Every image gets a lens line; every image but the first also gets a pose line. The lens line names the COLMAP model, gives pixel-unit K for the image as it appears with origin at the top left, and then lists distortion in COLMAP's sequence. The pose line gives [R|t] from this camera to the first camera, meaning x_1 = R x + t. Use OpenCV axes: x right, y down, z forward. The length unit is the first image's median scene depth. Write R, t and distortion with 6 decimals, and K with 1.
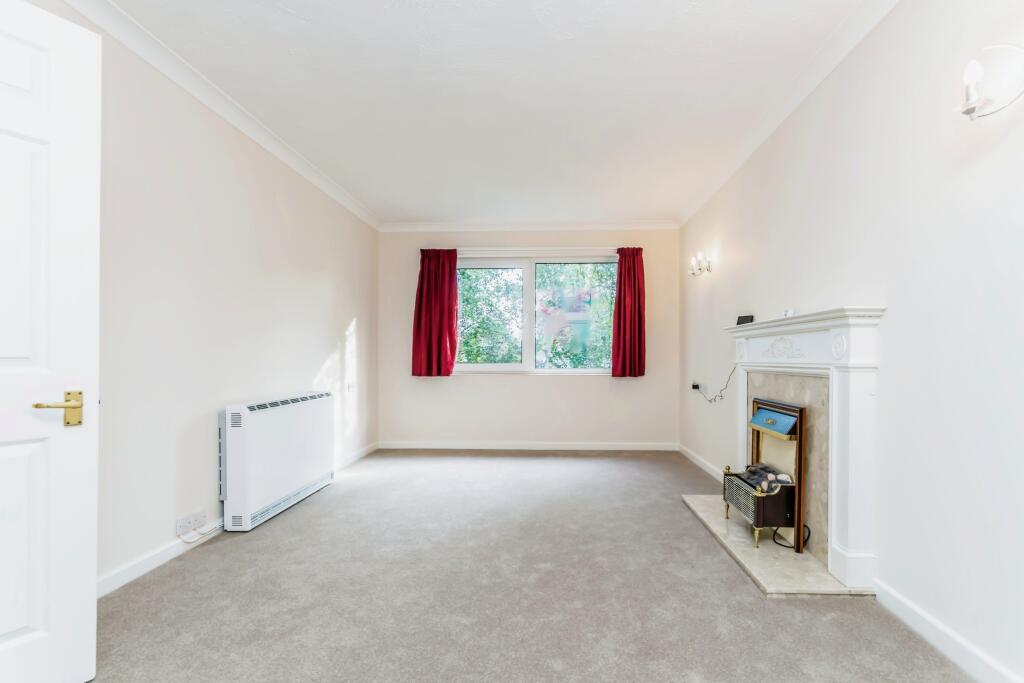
lens RADIAL K [[482.5, 0, 513.0], [0, 482.5, 357.1], [0, 0, 1]] dist [-0.001008, -0.000487]
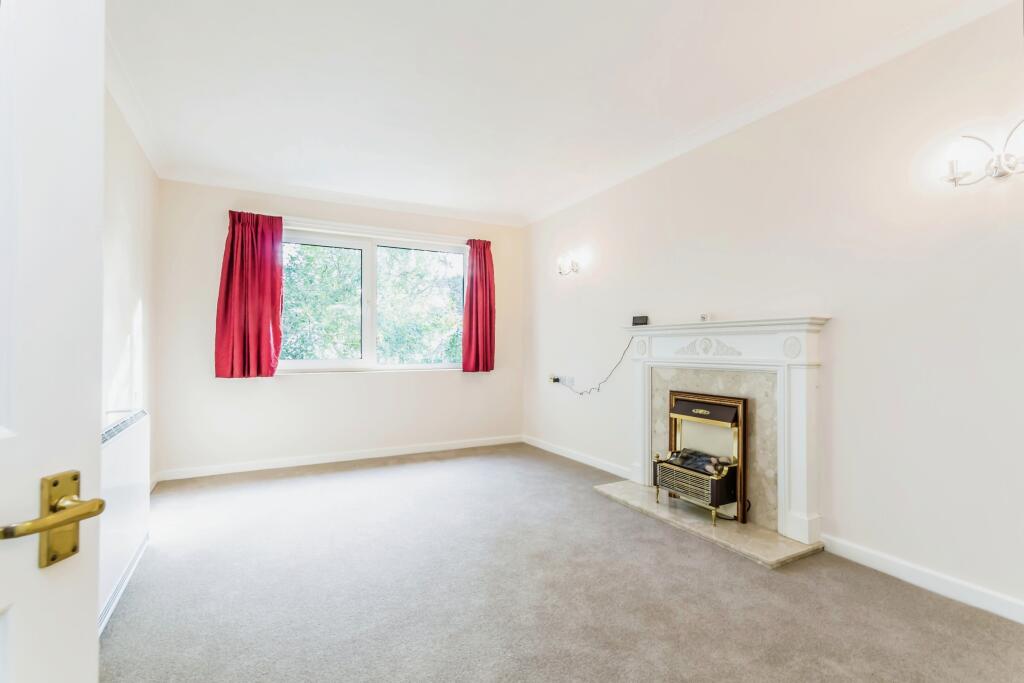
lens RADIAL K [[484.9, 0, 499.9], [0, 484.9, 341.0], [0, 0, 1]] dist [0.002710, -0.000173]
pose [[0.855168, 0.004966, 0.518327, -0.369263], [0.000406, 0.999947, -0.010250, -0.016869], [-0.518350, 0.008976, 0.855121, 0.209536]]
